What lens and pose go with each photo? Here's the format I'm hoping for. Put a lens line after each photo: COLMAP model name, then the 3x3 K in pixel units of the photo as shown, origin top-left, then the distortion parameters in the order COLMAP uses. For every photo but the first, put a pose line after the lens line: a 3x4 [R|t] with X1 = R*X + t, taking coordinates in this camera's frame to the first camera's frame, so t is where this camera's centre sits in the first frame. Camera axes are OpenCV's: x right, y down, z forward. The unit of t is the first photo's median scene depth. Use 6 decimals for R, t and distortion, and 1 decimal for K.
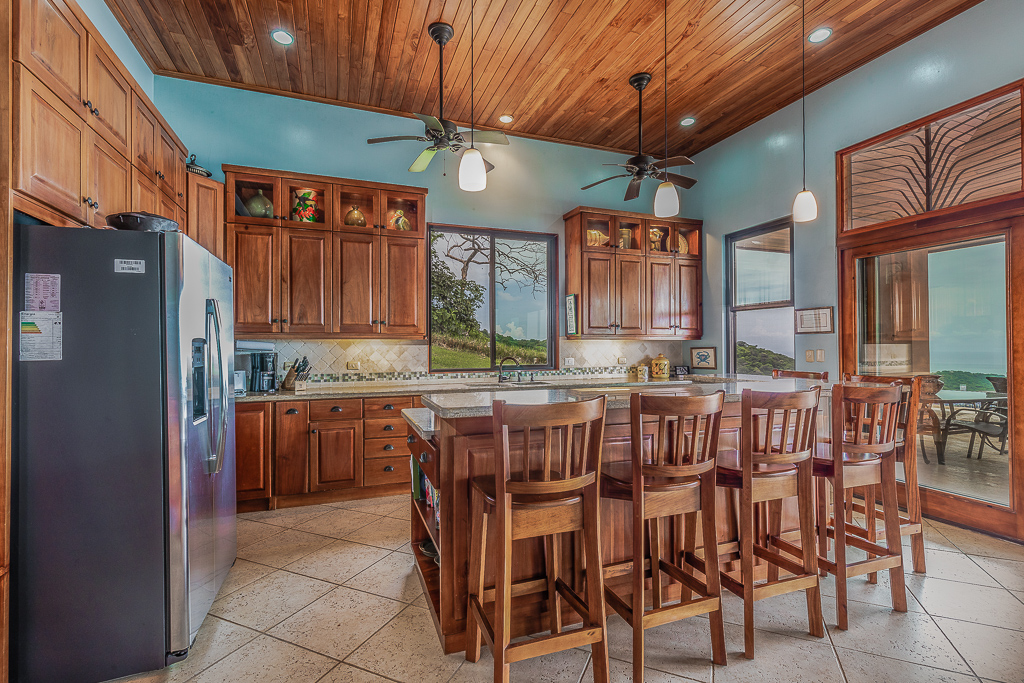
lens RADIAL K [[463.0, 0, 506.7], [0, 463.0, 344.3], [0, 0, 1]] dist [0.014614, -0.000959]
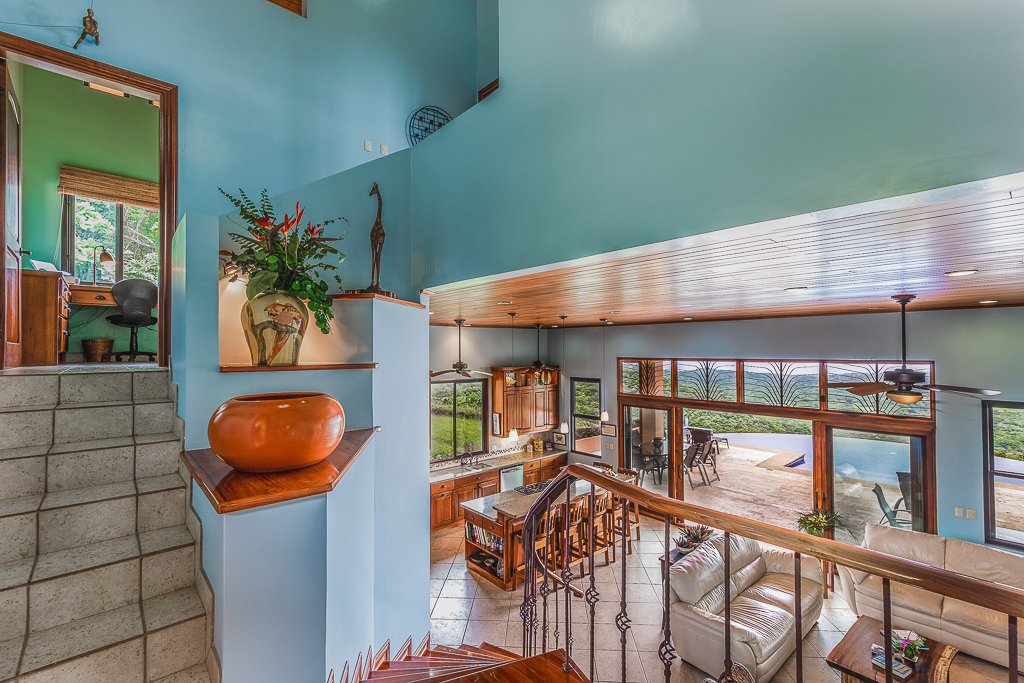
lens RADIAL K [[463.0, 0, 513.5], [0, 463.0, 344.1], [0, 0, 1]] dist [0.014614, -0.000959]
pose [[0.932245, 0.005090, 0.361792, -0.539003], [-0.003436, 0.999980, -0.005217, -0.430614], [-0.361811, 0.003620, 0.932244, -0.855815]]
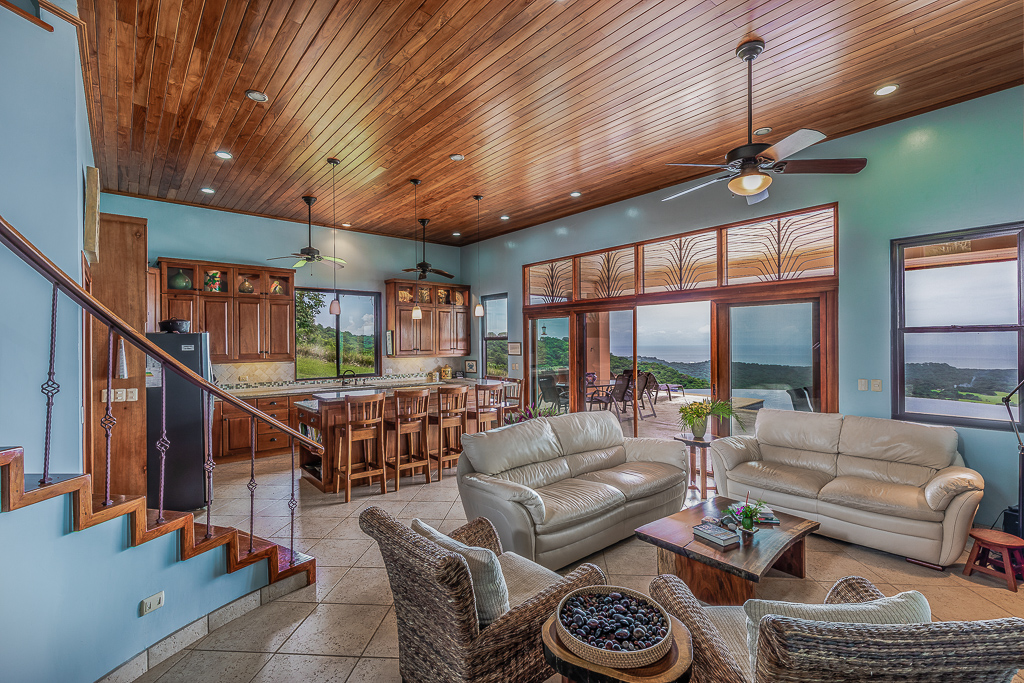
lens RADIAL K [[463.0, 0, 512.3], [0, 463.0, 342.9], [0, 0, 1]] dist [0.014614, -0.000959]
pose [[0.940442, -0.003650, 0.339936, -0.010698], [0.001316, 0.999974, 0.007097, -0.085867], [-0.339953, -0.006227, 0.940422, -0.797245]]
